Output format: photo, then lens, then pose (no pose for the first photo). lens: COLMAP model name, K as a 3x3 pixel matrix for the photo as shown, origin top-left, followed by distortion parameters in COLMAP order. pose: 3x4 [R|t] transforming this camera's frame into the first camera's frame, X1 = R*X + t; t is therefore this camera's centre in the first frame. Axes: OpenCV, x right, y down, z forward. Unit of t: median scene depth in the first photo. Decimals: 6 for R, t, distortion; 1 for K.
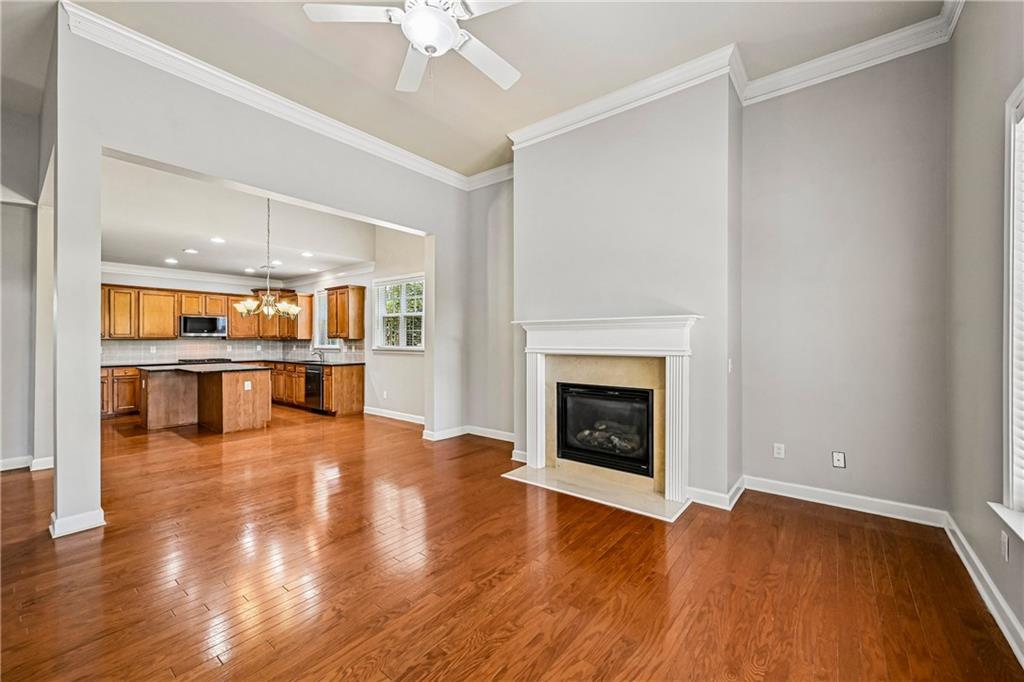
lens RADIAL K [[414.8, 0, 516.5], [0, 414.8, 339.0], [0, 0, 1]] dist [0.010971, -0.000016]
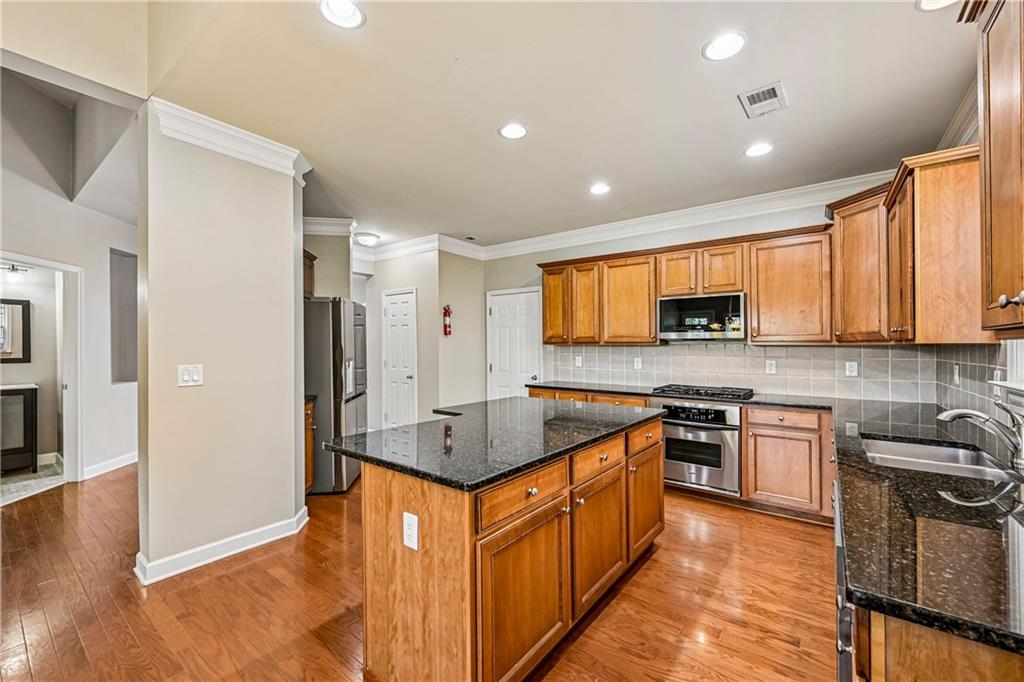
lens RADIAL K [[414.8, 0, 516.5], [0, 414.8, 339.0], [0, 0, 1]] dist [0.010971, -0.000016]
pose [[0.019978, -0.016068, -0.999671, -0.346820], [0.002759, 0.999868, -0.016016, 0.000659], [0.999797, -0.002438, 0.020019, 0.939317]]
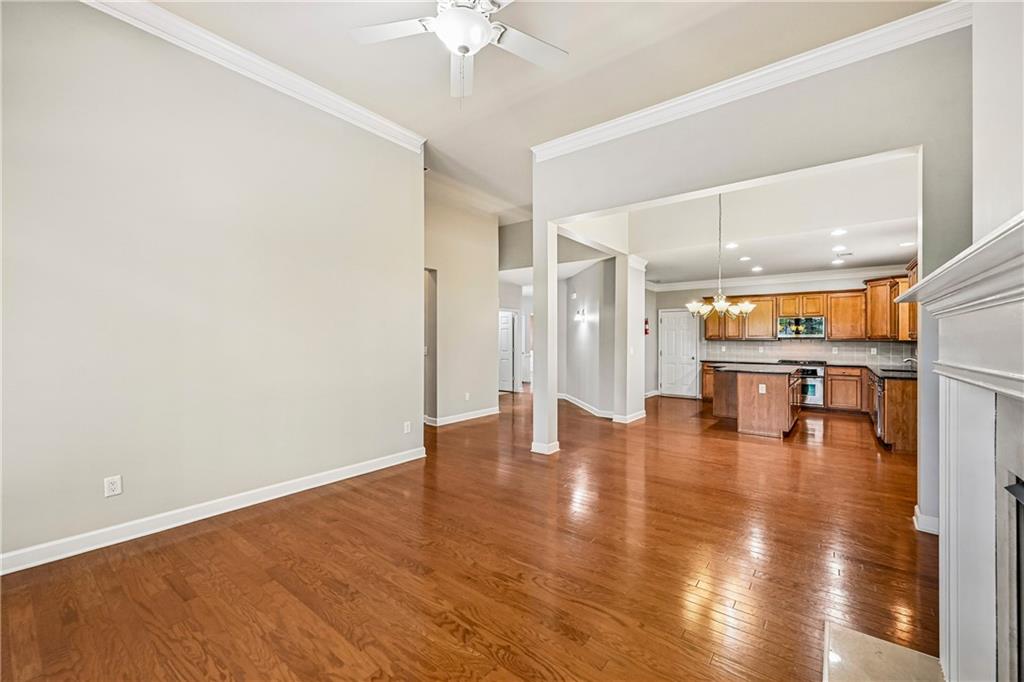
lens RADIAL K [[409.4, 0, 512.0], [0, 409.4, 337.4], [0, 0, 1]] dist [0.000305, -0.000029]
pose [[0.000224, -0.007668, -0.999971, 0.261909], [-0.000902, 0.999970, -0.007668, 0.001508], [1.000000, 0.000904, 0.000217, 0.377303]]
